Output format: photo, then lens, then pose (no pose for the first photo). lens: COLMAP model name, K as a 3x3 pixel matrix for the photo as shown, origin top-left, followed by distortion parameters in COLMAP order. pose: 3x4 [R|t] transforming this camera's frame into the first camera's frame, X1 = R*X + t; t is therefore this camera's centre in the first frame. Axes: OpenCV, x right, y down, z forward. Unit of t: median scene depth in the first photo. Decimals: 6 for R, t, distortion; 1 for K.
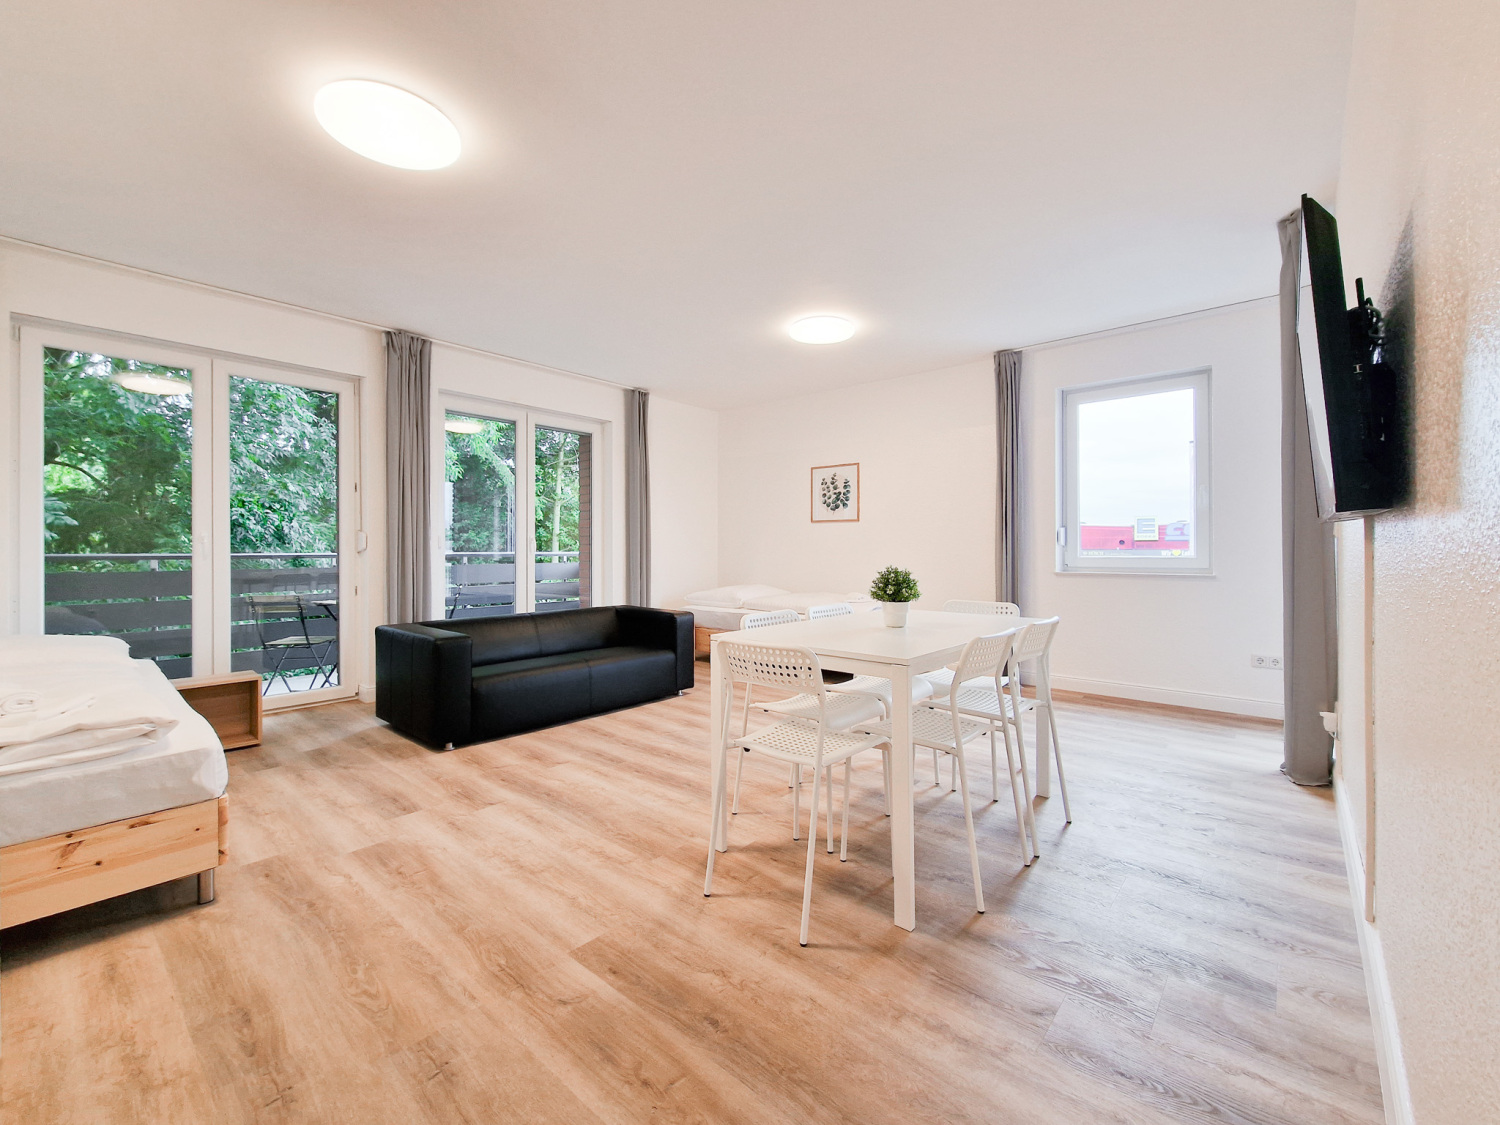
lens RADIAL K [[621.2, 0, 738.3], [0, 621.2, 553.0], [0, 0, 1]] dist [0.005997, -0.003182]
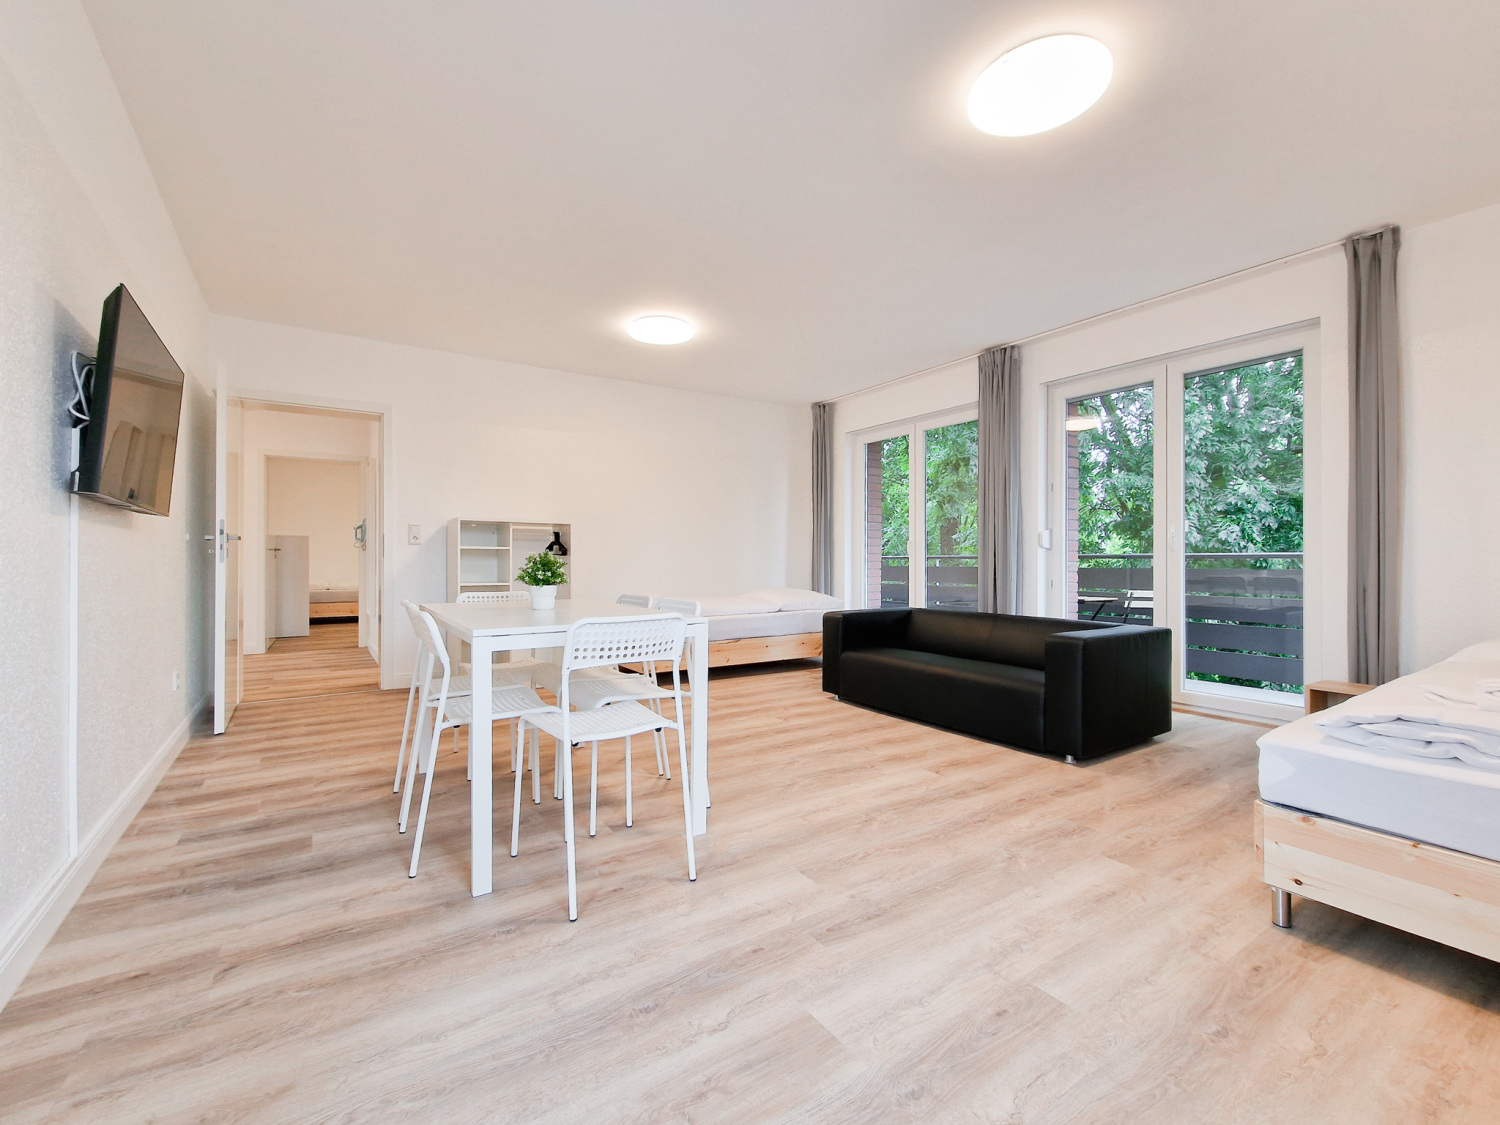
lens RADIAL K [[621.2, 0, 738.6], [0, 621.2, 560.0], [0, 0, 1]] dist [0.005997, -0.003182]
pose [[-0.244863, -0.003784, -0.969550, 0.732999], [-0.009029, 0.999958, -0.001622, 0.025609], [0.969516, 0.008357, -0.244886, 0.977357]]
